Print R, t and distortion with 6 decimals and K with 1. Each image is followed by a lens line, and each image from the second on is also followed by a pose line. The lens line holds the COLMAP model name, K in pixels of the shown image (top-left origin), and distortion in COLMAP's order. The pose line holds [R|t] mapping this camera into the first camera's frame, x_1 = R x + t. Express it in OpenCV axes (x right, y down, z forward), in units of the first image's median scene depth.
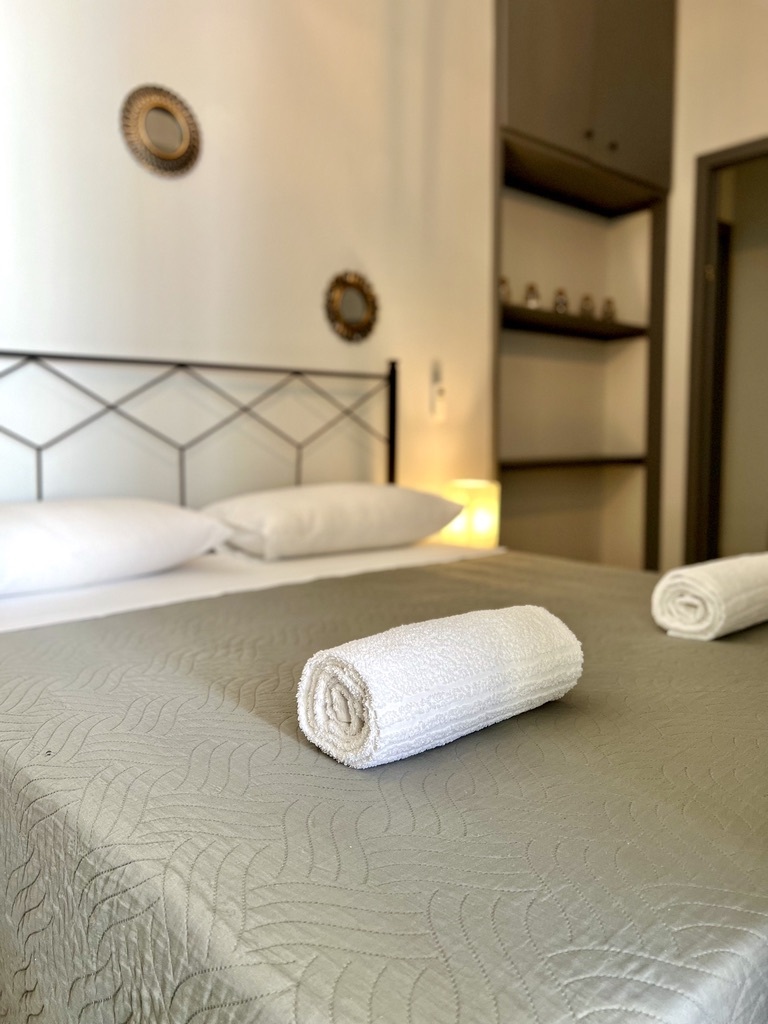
lens RADIAL K [[773.4, 0, 384.0], [0, 773.4, 512.0], [0, 0, 1]] dist [0.098883, -0.160294]
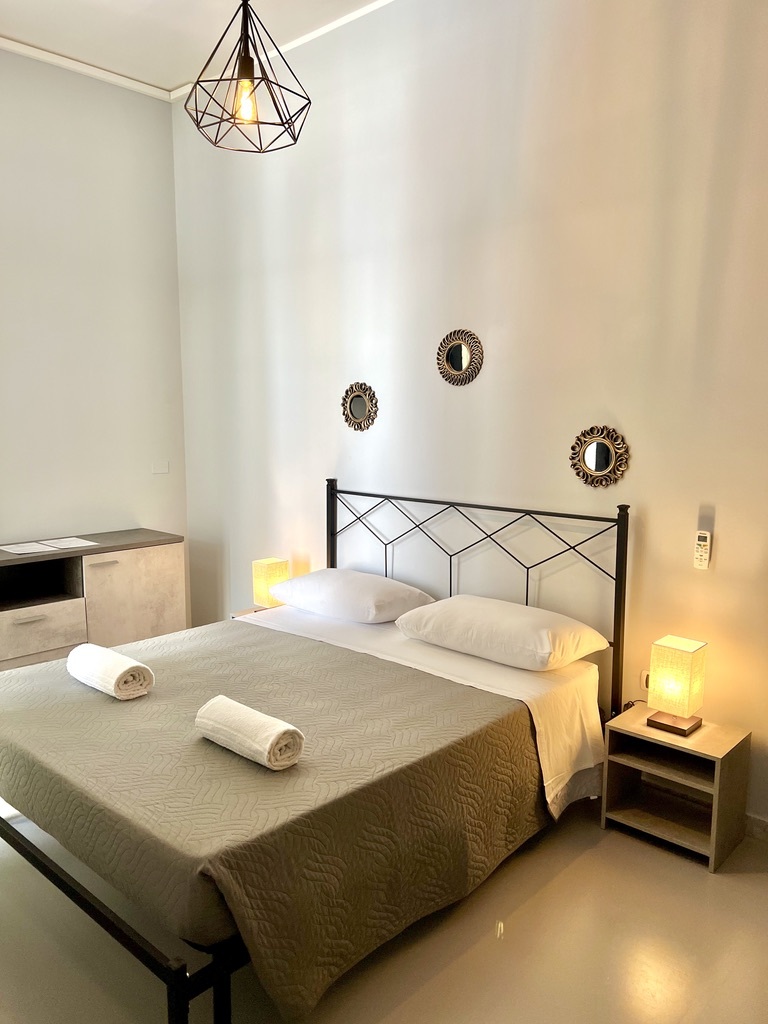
lens RADIAL K [[773.4, 0, 384.0], [0, 773.4, 512.0], [0, 0, 1]] dist [0.098883, -0.160294]
pose [[0.121737, 0.136739, -0.983098, 1.066848], [-0.098314, 0.987256, 0.125143, -0.300035], [0.987681, 0.081418, 0.133629, 0.556753]]
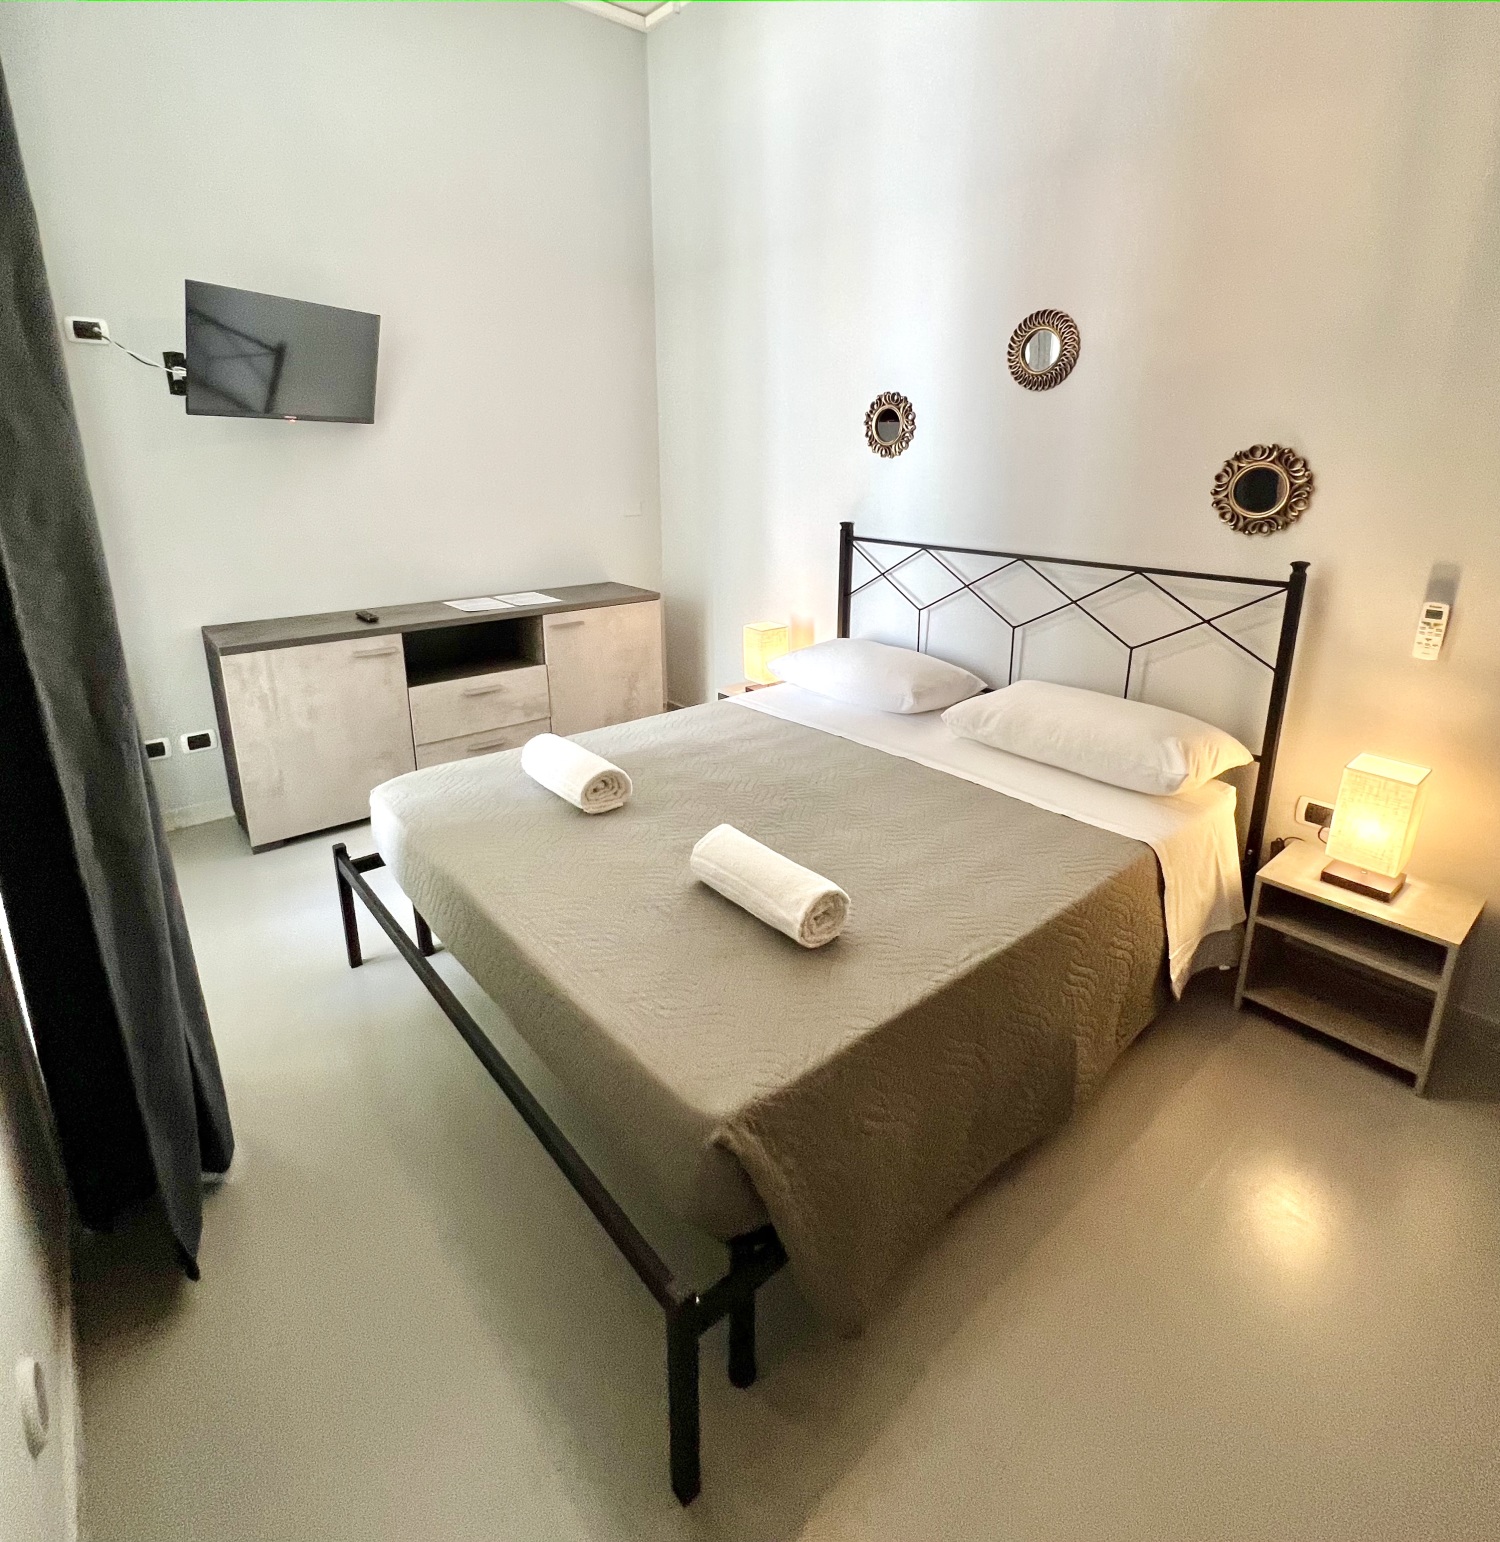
lens RADIAL K [[813.7, 0, 760.8], [0, 813.7, 660.8], [0, 0, 1]] dist [-0.004658, -0.001135]
pose [[0.004506, 0.252797, -0.967509, 0.796977], [-0.096440, 0.963119, 0.251201, -0.258871], [0.995329, 0.092175, 0.028720, 0.506124]]
